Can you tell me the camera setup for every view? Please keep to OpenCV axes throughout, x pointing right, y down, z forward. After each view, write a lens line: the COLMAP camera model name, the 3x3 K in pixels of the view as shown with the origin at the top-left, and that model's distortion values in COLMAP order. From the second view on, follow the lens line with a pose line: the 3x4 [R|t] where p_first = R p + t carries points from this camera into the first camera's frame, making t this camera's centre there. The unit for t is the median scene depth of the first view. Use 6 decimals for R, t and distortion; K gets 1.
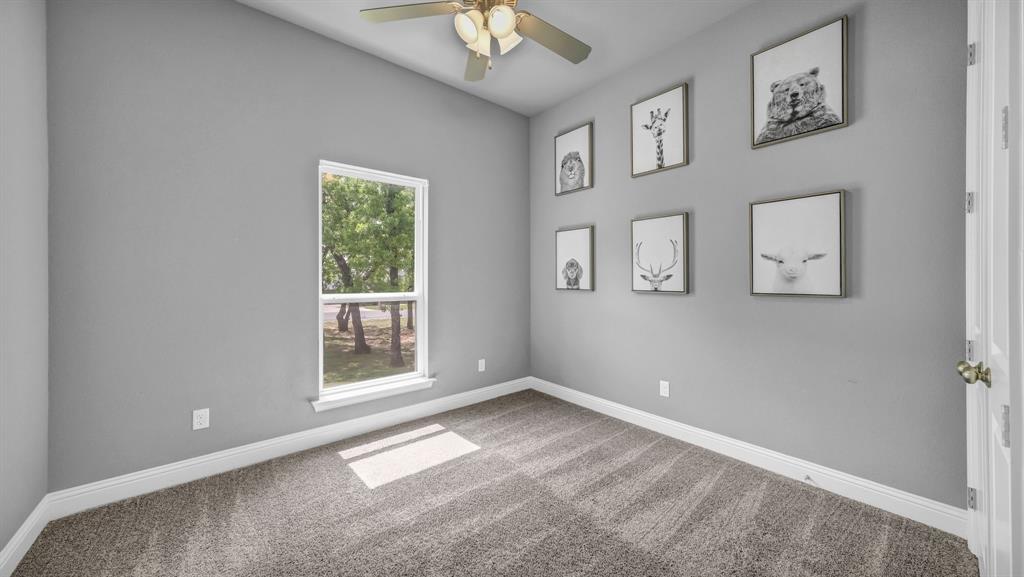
lens RADIAL K [[354.7, 0, 511.0], [0, 354.7, 273.1], [0, 0, 1]] dist [-0.012888, 0.005169]
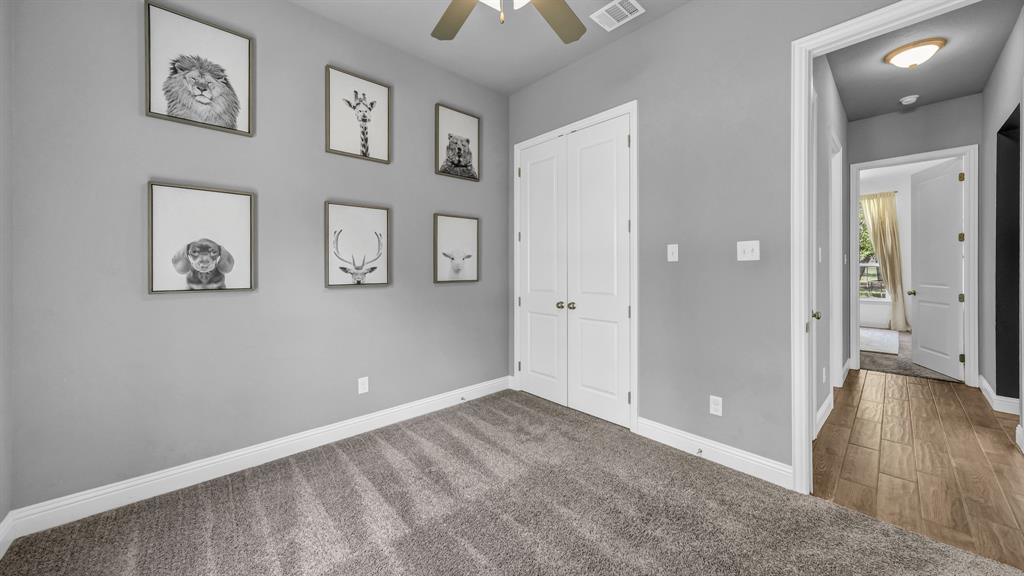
lens RADIAL K [[354.7, 0, 511.0], [0, 354.7, 272.6], [0, 0, 1]] dist [-0.012888, 0.005169]
pose [[-0.042918, 0.006041, 0.999060, -0.562732], [0.002138, 0.999980, -0.005954, 0.026915], [-0.999076, 0.001880, -0.042930, 0.657130]]
